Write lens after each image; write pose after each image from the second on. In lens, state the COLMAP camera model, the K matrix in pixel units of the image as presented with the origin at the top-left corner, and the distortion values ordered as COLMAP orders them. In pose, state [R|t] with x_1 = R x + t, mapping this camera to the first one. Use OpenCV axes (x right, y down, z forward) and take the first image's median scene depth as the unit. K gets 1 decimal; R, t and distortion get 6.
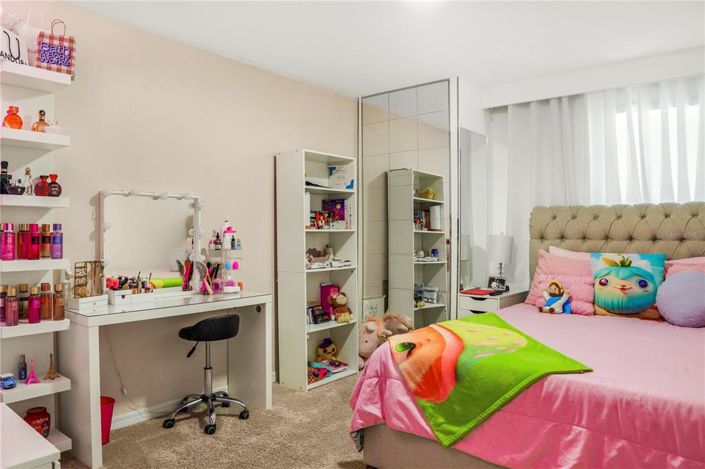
lens RADIAL K [[493.1, 0, 355.3], [0, 493.1, 231.3], [0, 0, 1]] dist [-0.064222, -0.000310]
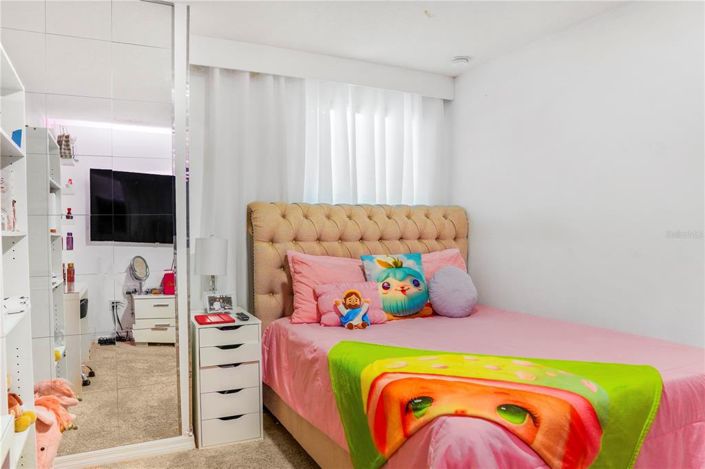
lens RADIAL K [[507.6, 0, 353.3], [0, 507.6, 242.1], [0, 0, 1]] dist [-0.059486, 0.001190]
pose [[0.421065, -0.030739, 0.906509, -0.417761], [0.008082, 0.999513, 0.030139, -0.011108], [-0.906994, -0.005364, 0.421109, 0.646298]]
